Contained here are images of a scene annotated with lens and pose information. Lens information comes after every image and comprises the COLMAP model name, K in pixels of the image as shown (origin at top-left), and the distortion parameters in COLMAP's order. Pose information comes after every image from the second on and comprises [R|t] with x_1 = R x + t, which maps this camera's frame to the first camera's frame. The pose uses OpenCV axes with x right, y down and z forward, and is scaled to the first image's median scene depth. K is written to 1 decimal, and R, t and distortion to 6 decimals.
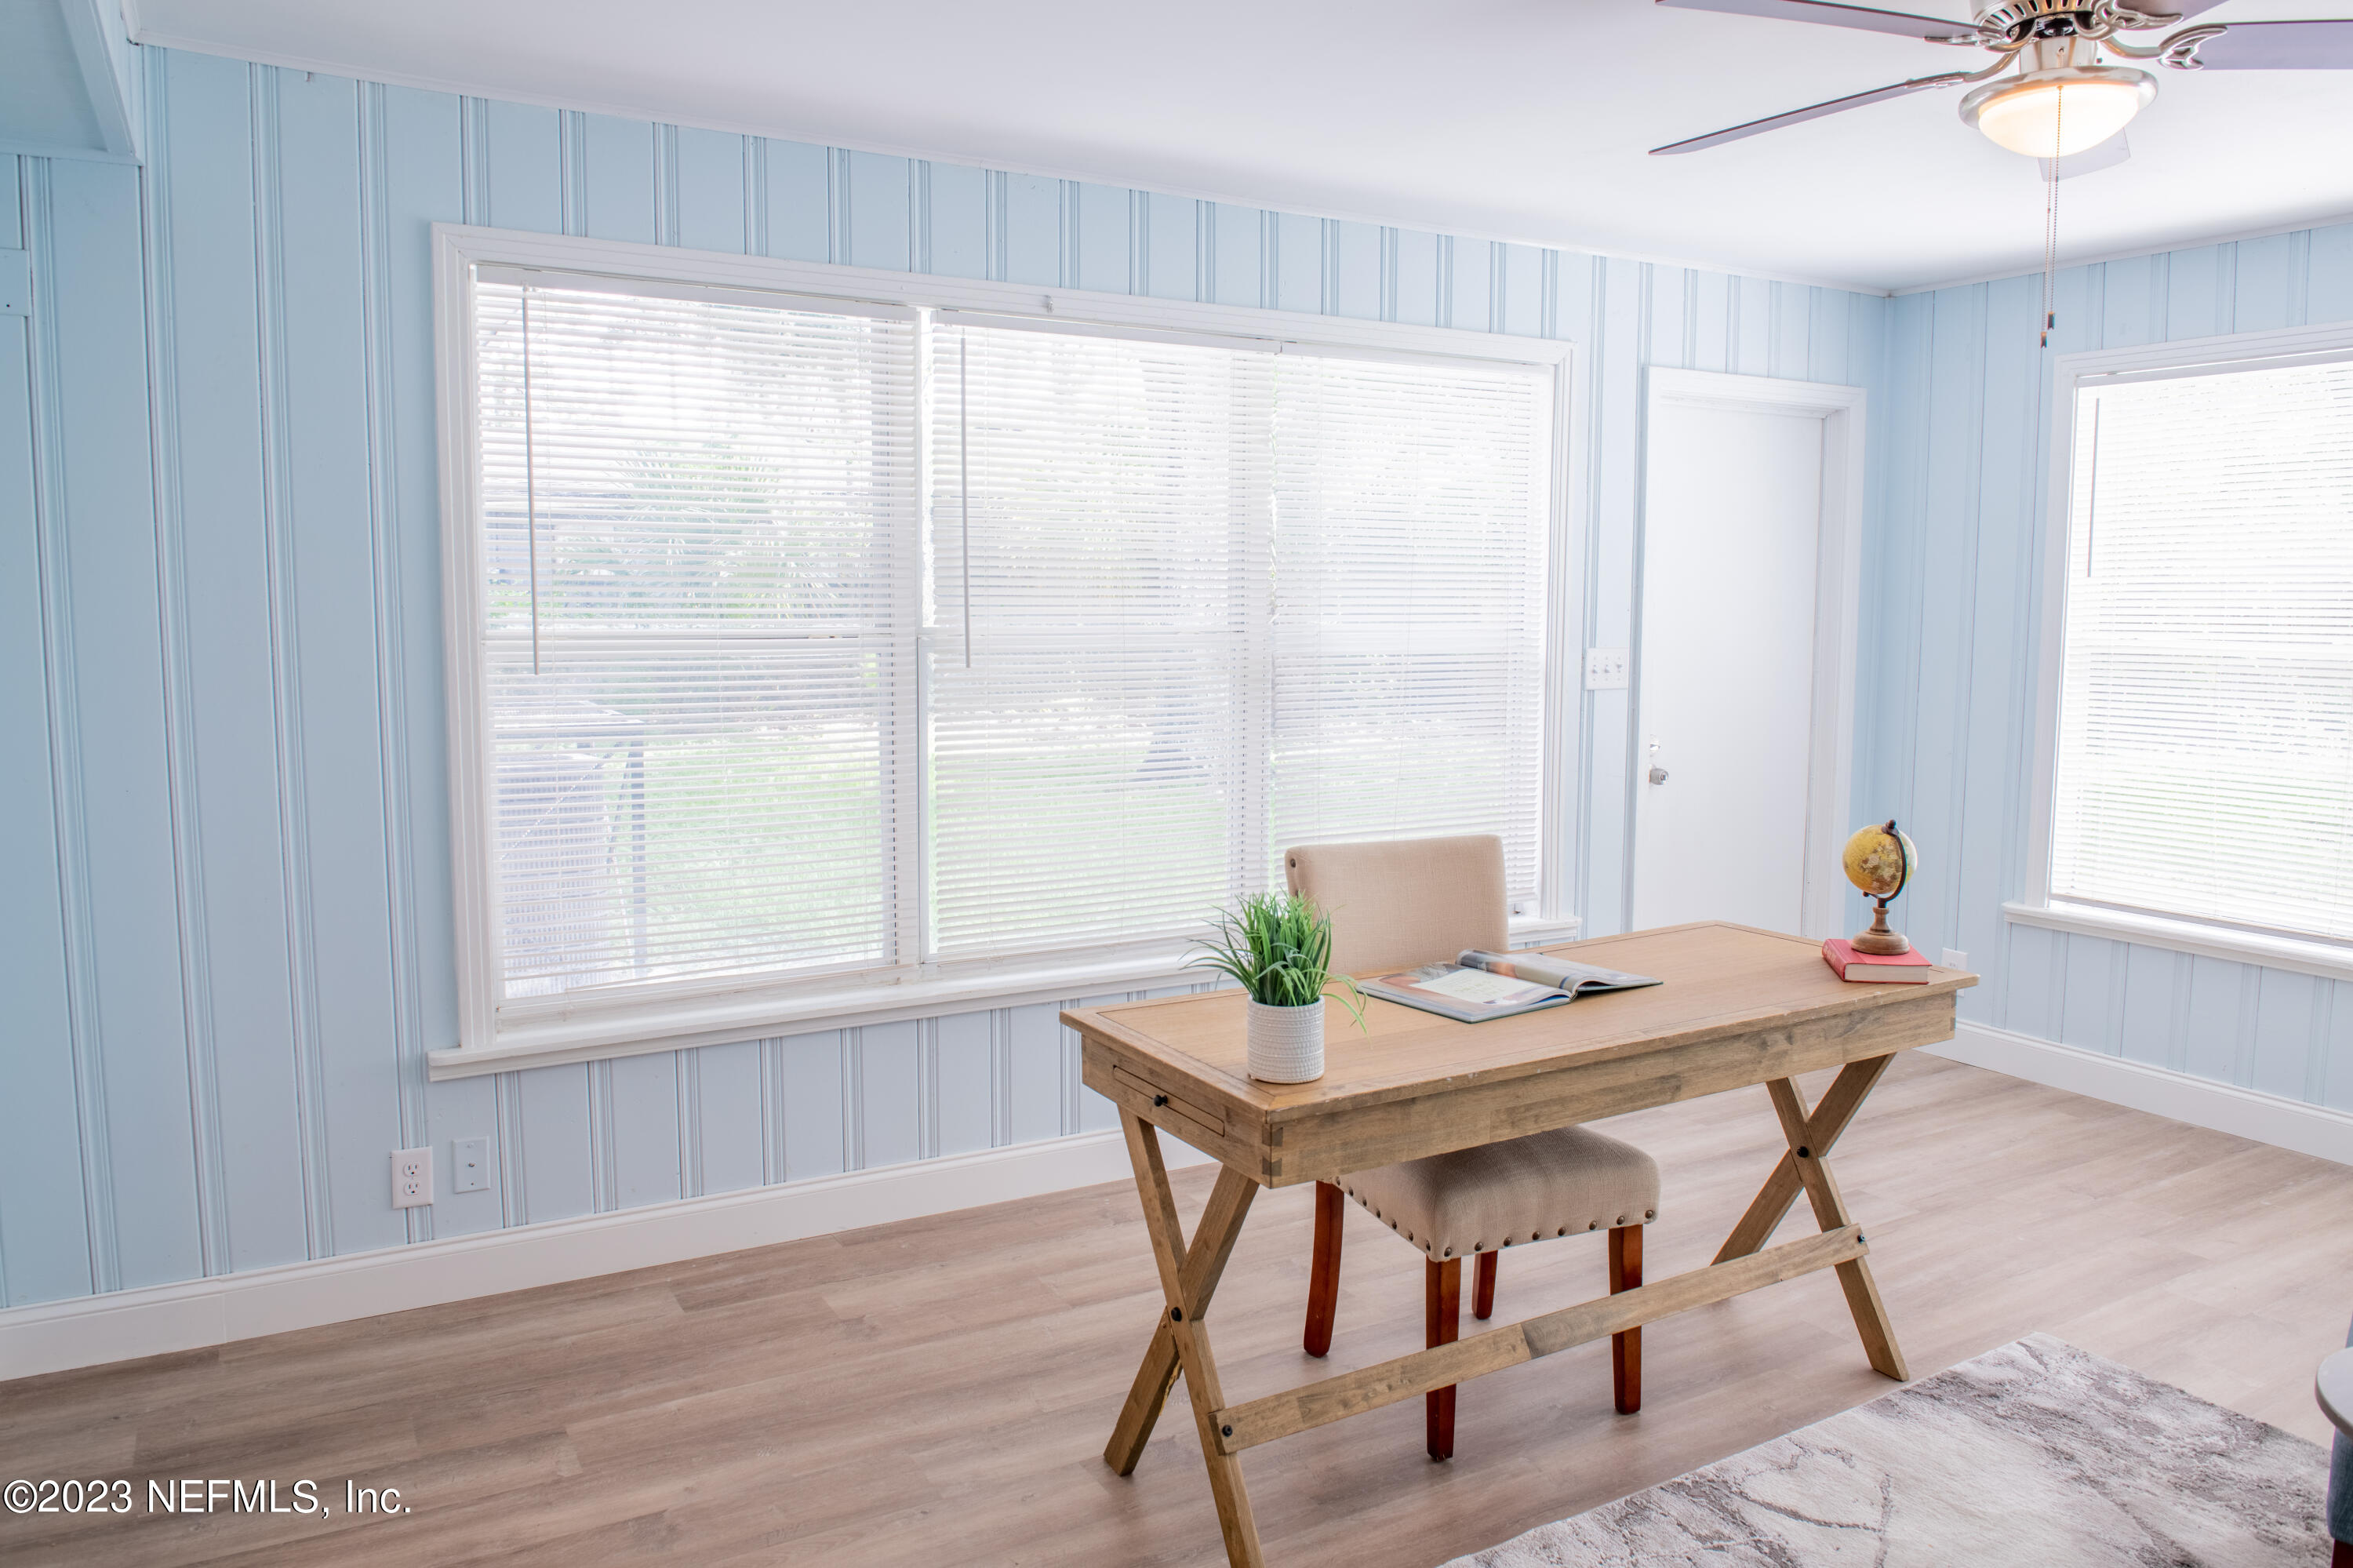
lens RADIAL K [[1628.3, 0, 1170.2], [0, 1628.3, 768.8], [0, 0, 1]] dist [-0.043868, -0.003893]
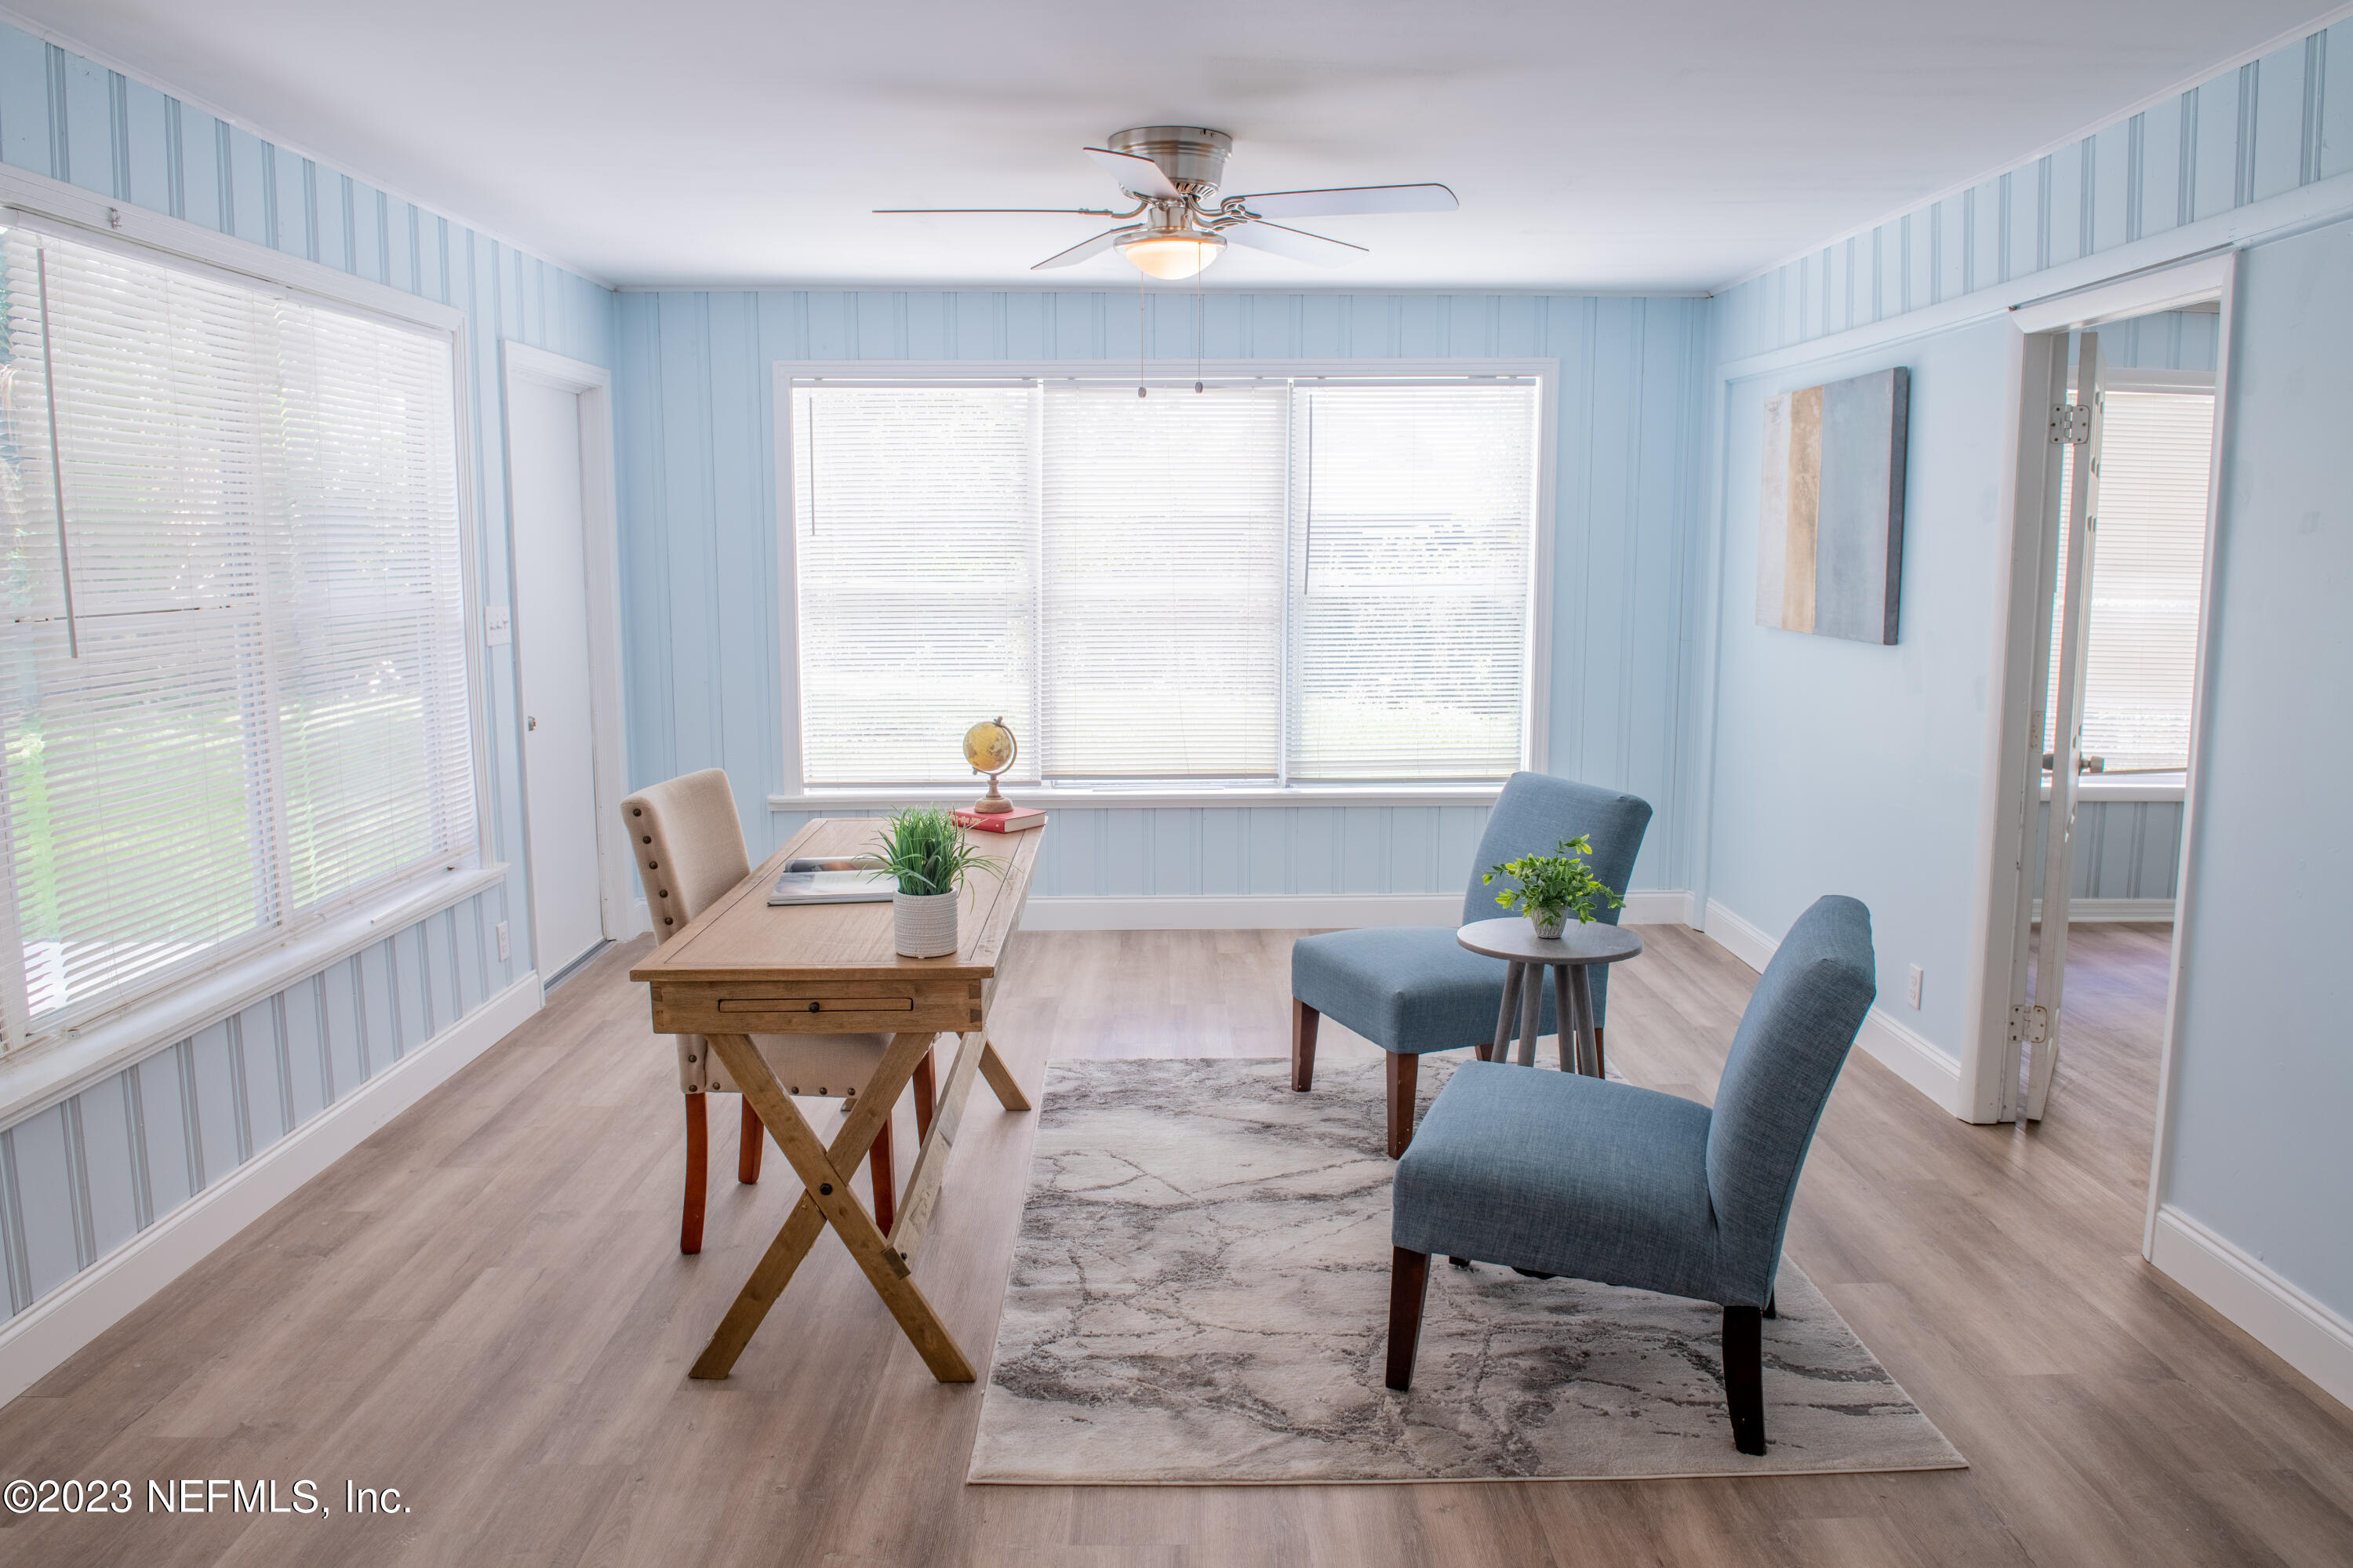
lens RADIAL K [[1628.3, 0, 1170.2], [0, 1628.3, 768.8], [0, 0, 1]] dist [-0.043868, -0.003893]
pose [[0.487735, -0.122124, 0.864408, -0.617437], [0.092663, 0.991815, 0.087840, -0.029592], [-0.868060, 0.037256, 0.495059, 0.148886]]
